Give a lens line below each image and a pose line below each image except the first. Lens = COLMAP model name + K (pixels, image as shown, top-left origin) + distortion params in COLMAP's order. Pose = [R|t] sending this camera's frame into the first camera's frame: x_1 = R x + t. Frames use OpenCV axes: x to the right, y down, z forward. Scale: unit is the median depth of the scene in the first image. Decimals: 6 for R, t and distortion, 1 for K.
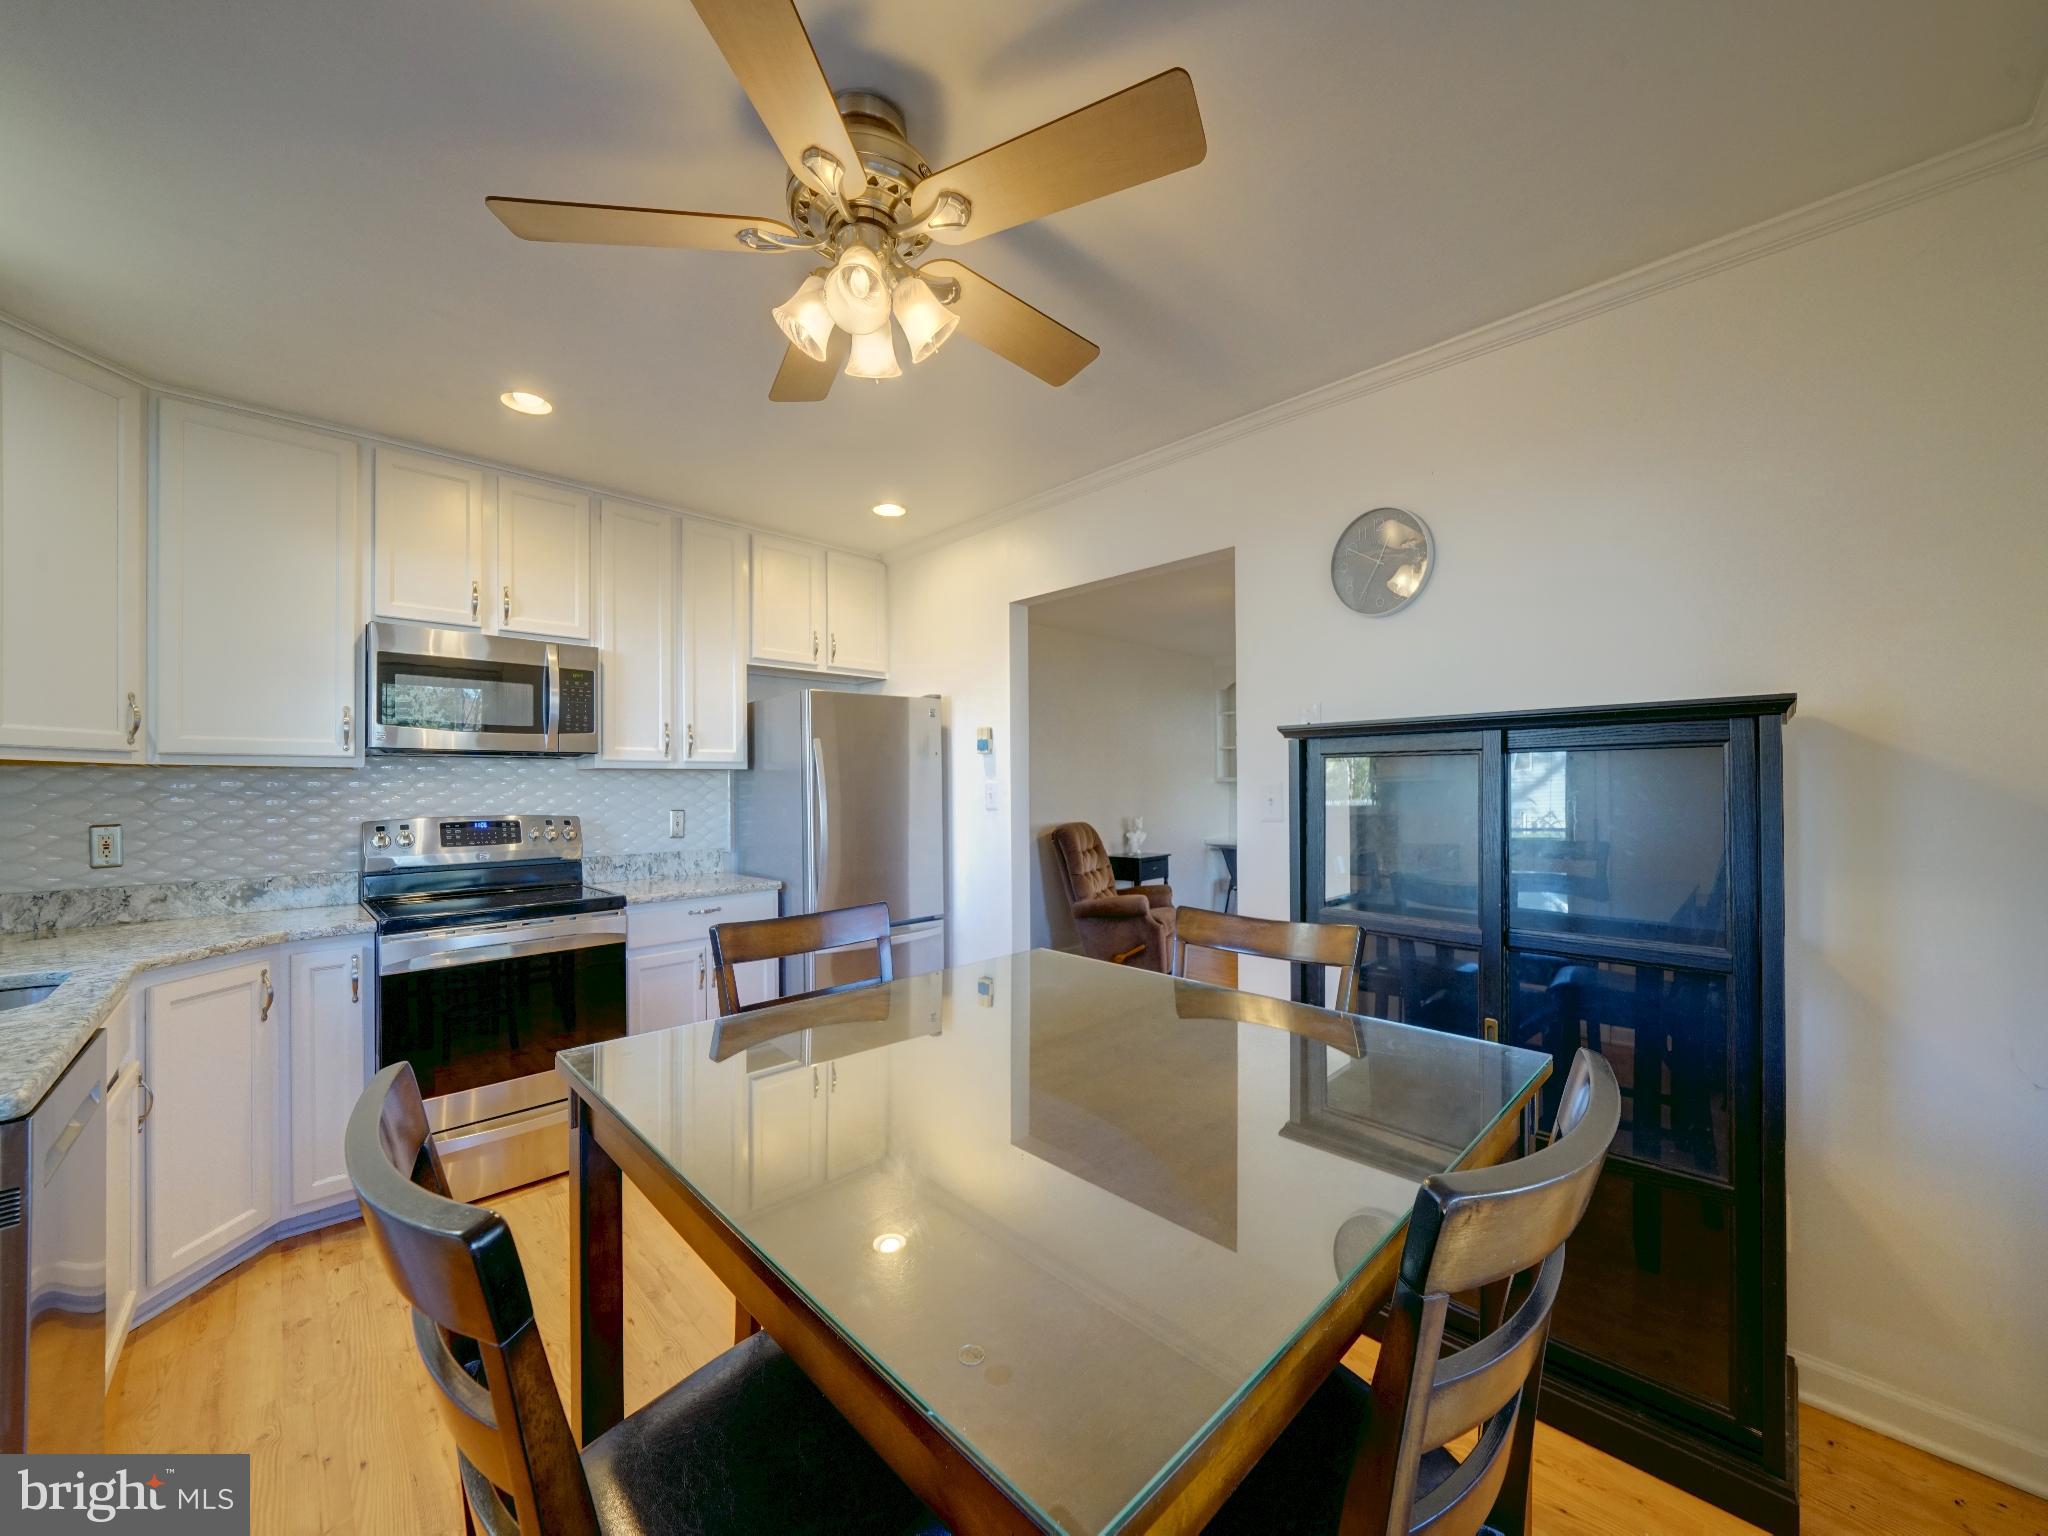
lens RADIAL K [[759.3, 0, 993.3], [0, 759.3, 779.7], [0, 0, 1]] dist [-0.007232, 0.000154]
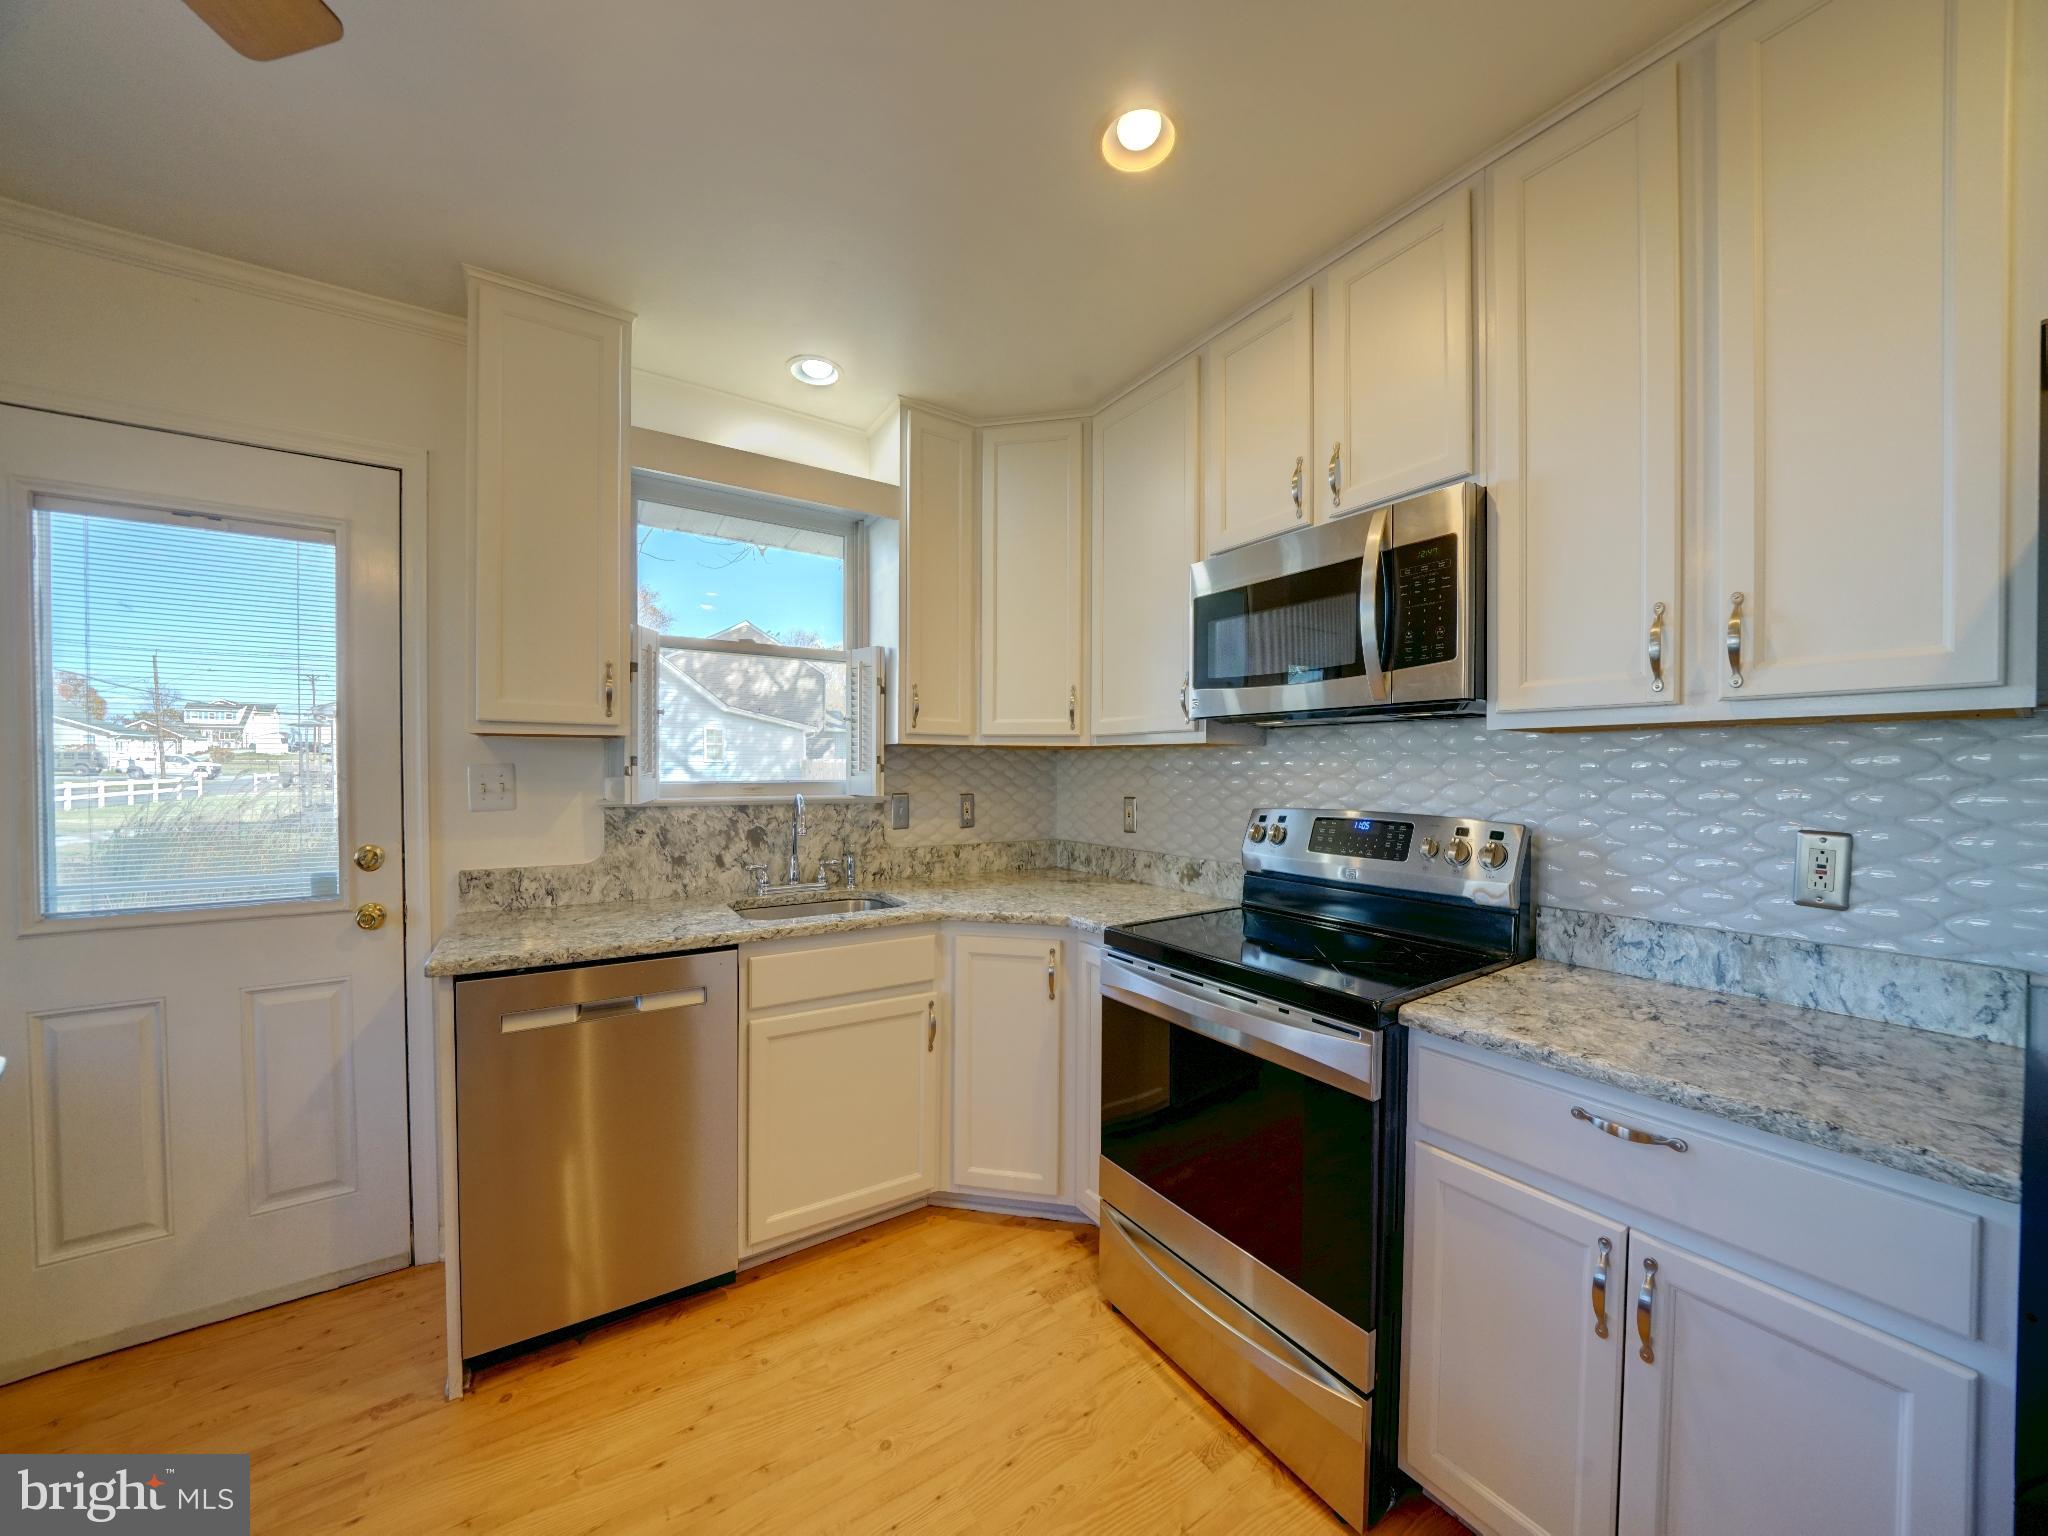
lens RADIAL K [[715.4, 0, 1018.2], [0, 715.4, 775.7], [0, 0, 1]] dist [-0.021281, 0.001381]
pose [[-0.174343, 0.021076, -0.984459, -0.020414], [0.012806, 0.999735, 0.019135, 0.001692], [0.984602, -0.009271, -0.174567, 0.839853]]
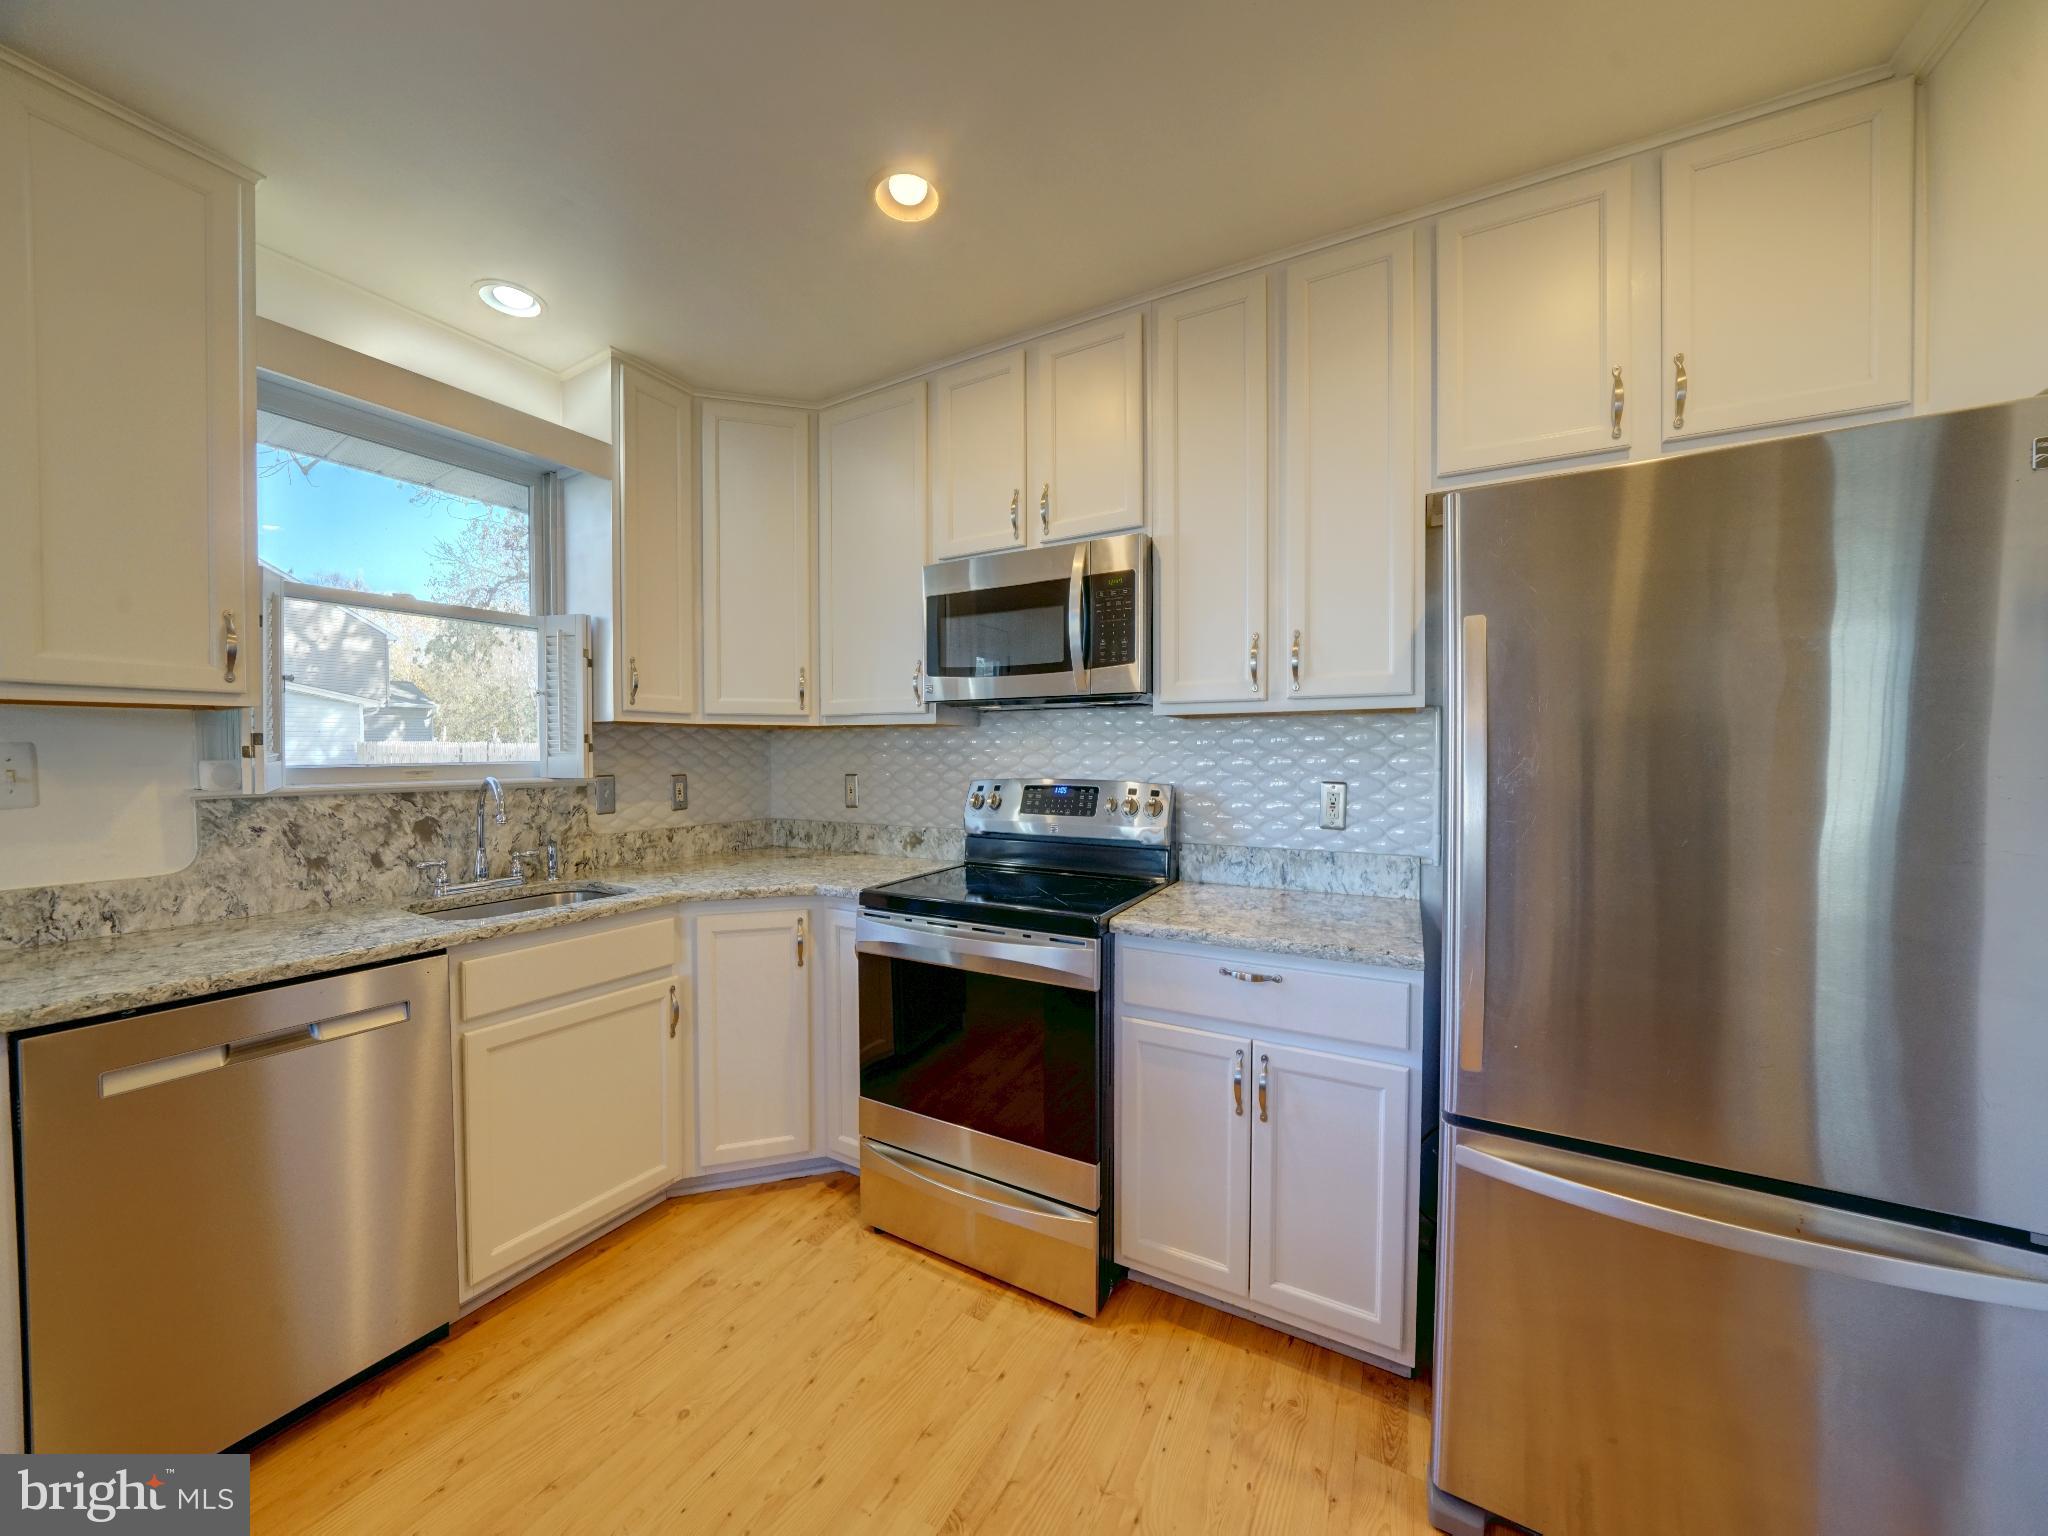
lens RADIAL K [[715.4, 0, 1017.4], [0, 715.4, 765.8], [0, 0, 1]] dist [-0.021281, 0.001381]
pose [[0.294049, 0.030276, -0.955311, 0.051091], [0.013812, 0.999259, 0.035920, 0.005245], [0.955691, -0.023757, 0.293413, 0.749621]]
